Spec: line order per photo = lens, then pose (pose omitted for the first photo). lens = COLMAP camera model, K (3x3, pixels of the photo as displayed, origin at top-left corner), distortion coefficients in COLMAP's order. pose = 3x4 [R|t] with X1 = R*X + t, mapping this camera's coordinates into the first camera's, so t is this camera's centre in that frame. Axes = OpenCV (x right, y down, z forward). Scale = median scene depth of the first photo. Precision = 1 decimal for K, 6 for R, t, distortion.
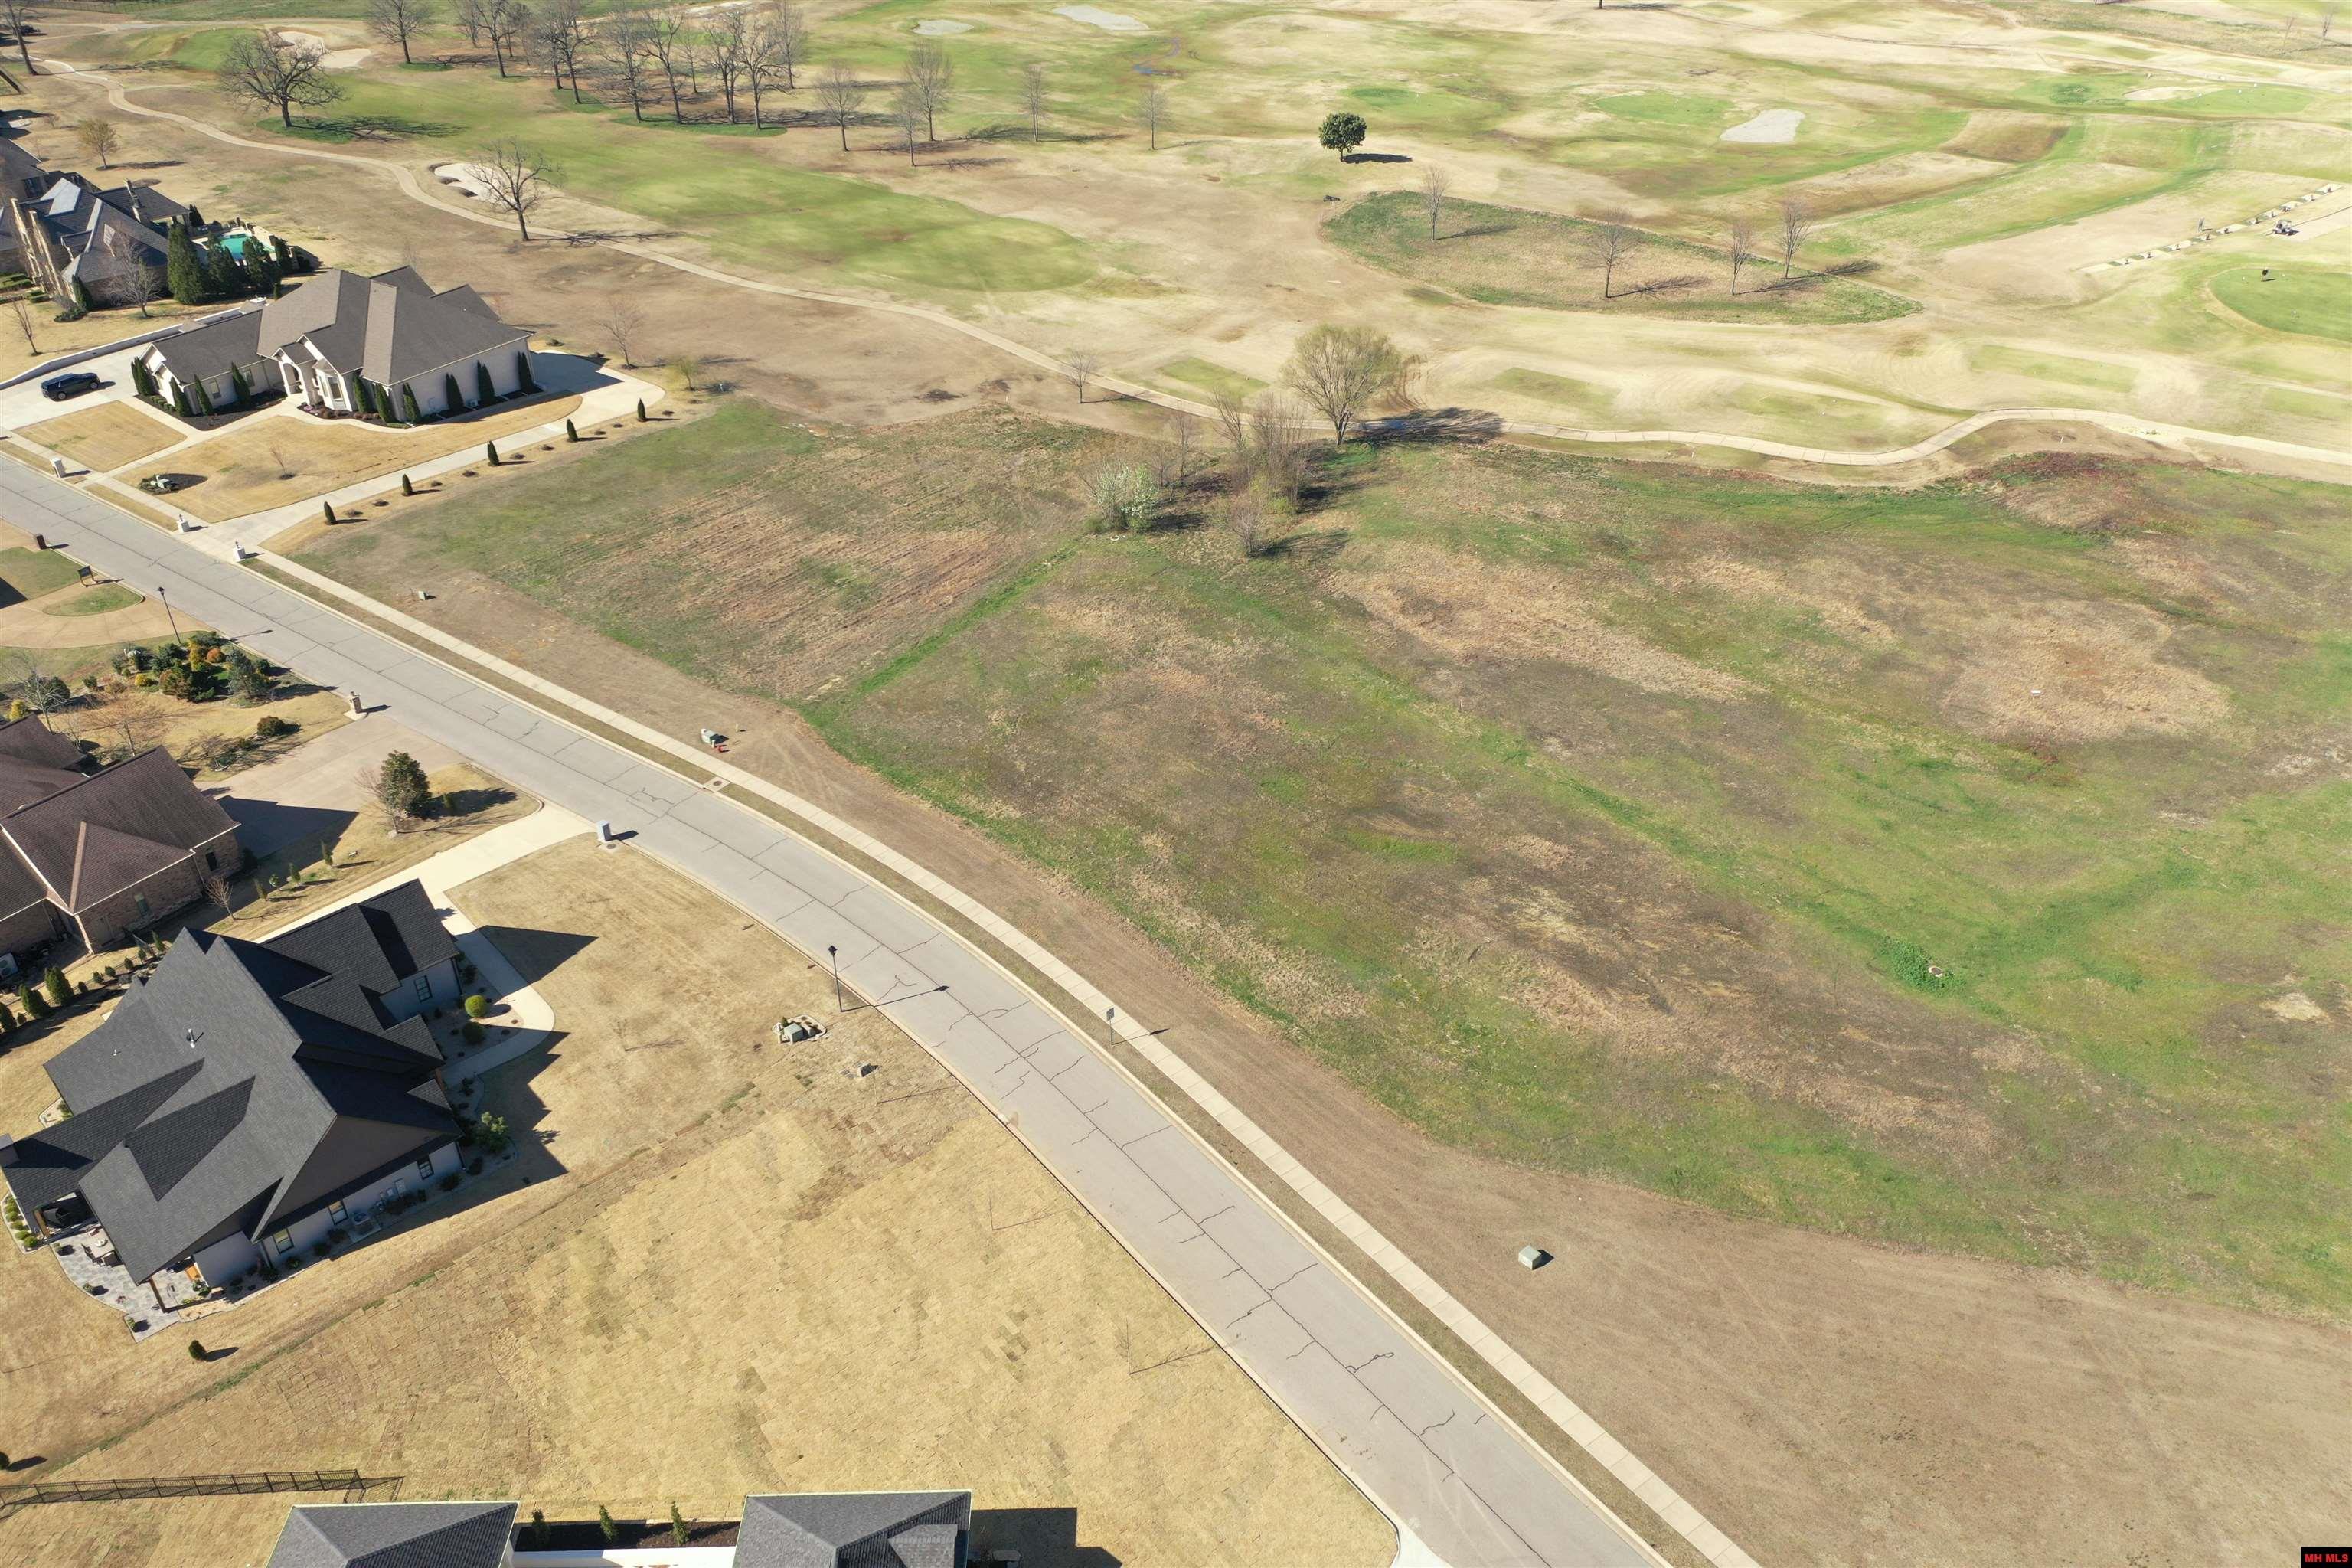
lens RADIAL K [[1880.6, 0, 1174.8], [0, 1880.6, 747.4], [0, 0, 1]] dist [0.005991, -0.002698]
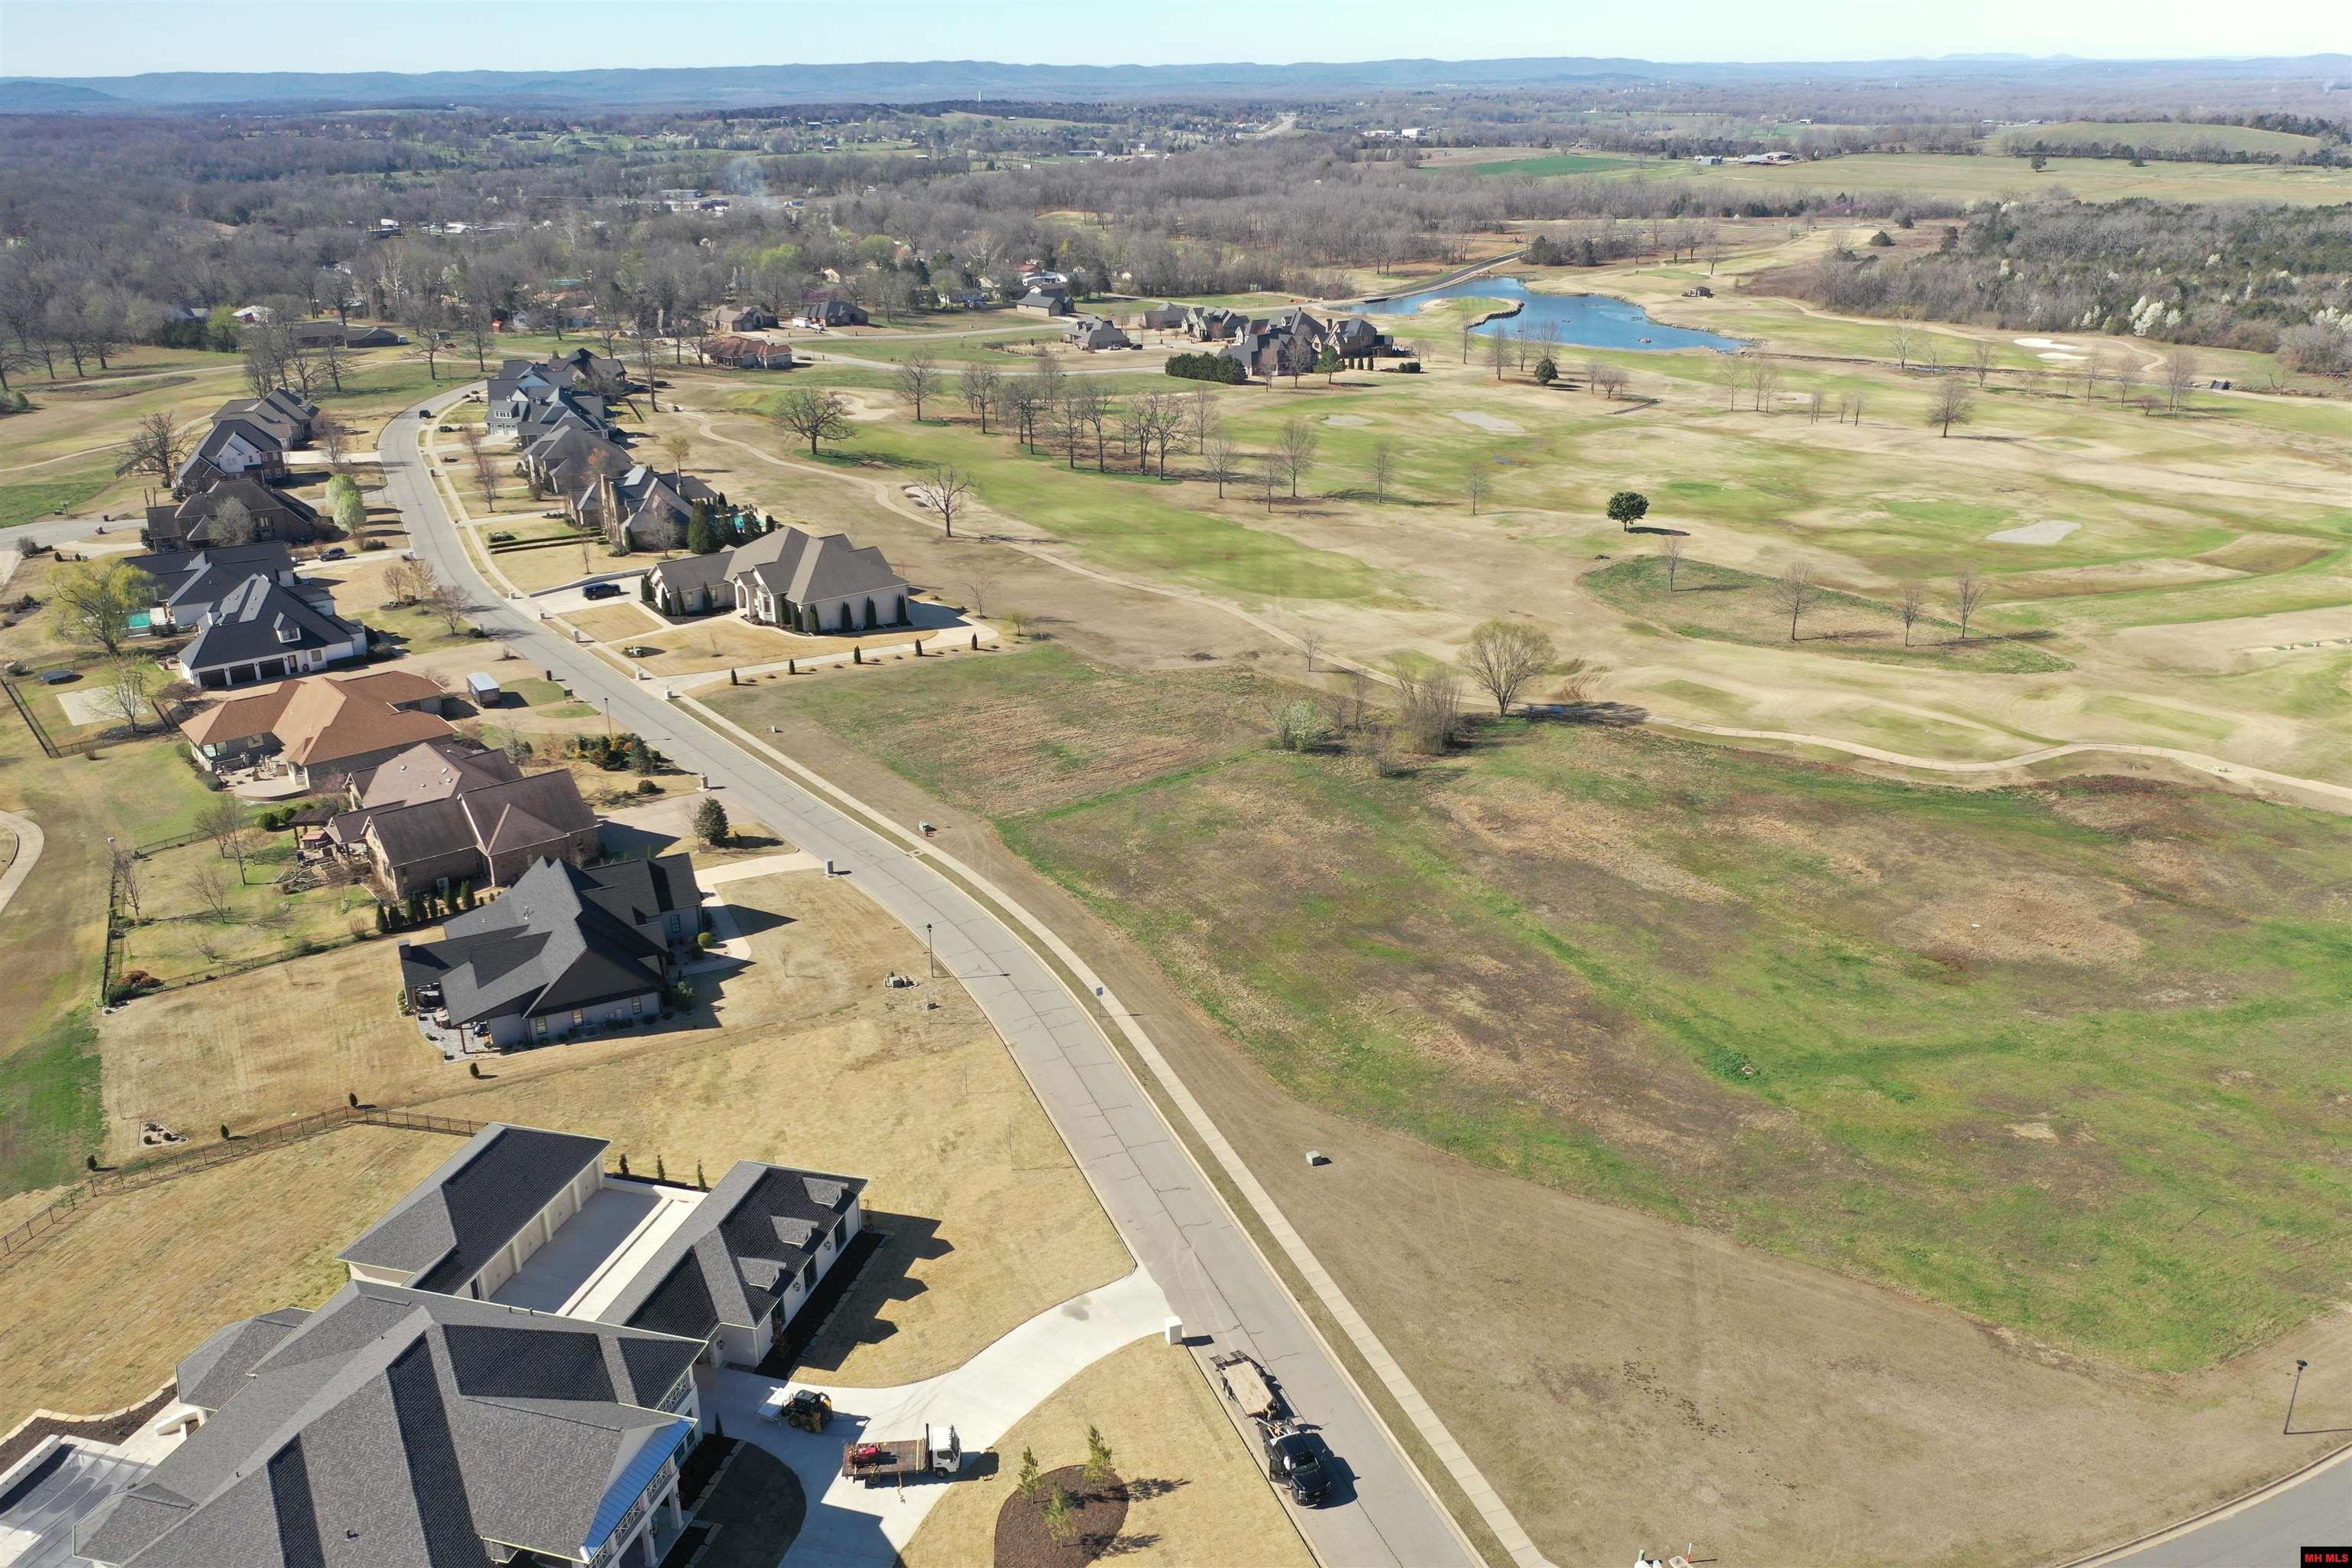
lens RADIAL K [[1880.6, 0, 1174.8], [0, 1880.6, 747.4], [0, 0, 1]] dist [0.005991, -0.002698]
pose [[0.959087, 0.098311, -0.265493, 0.267800], [-0.153110, 0.968915, -0.194321, 0.163555], [0.238136, 0.227020, 0.944327, -0.256417]]
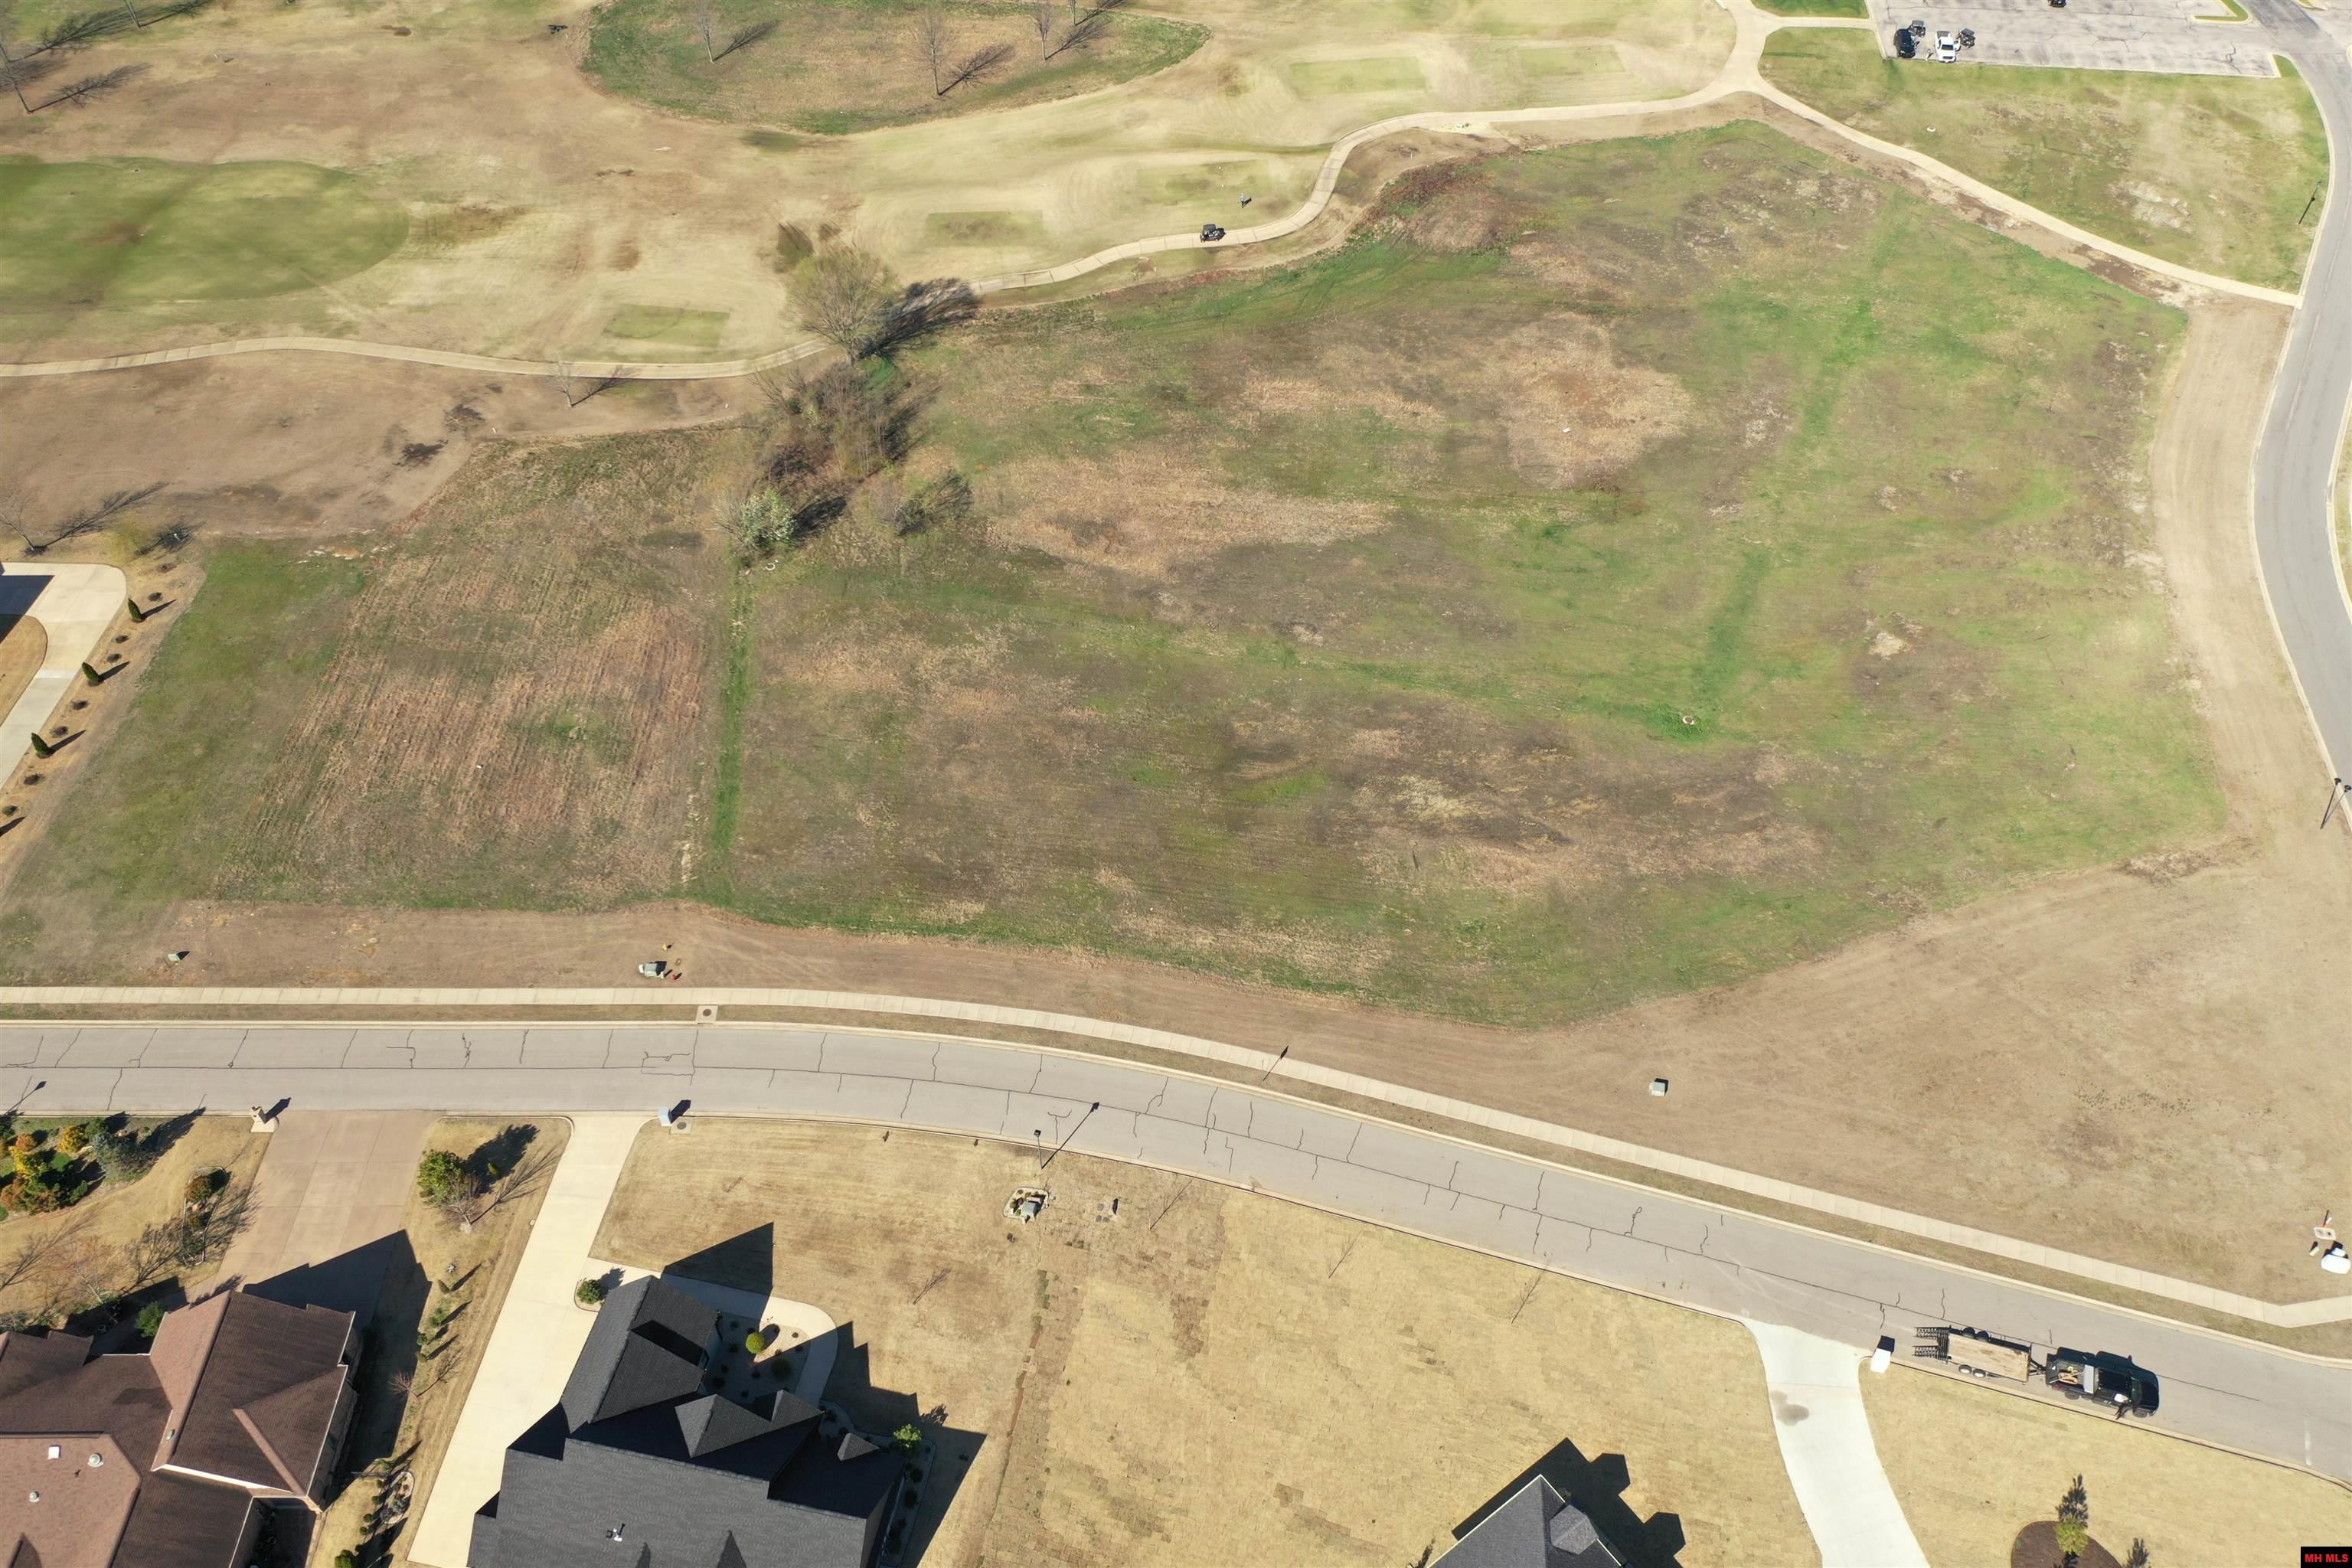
lens RADIAL K [[1849.3, 0, 1172.2], [0, 1849.3, 791.8], [0, 0, 1]] dist [-0.000439, 0.006589]
pose [[0.812960, -0.436964, 0.384913, -0.328285], [0.315464, 0.886080, 0.339624, -0.308047], [-0.489468, -0.154675, 0.858194, 0.027891]]
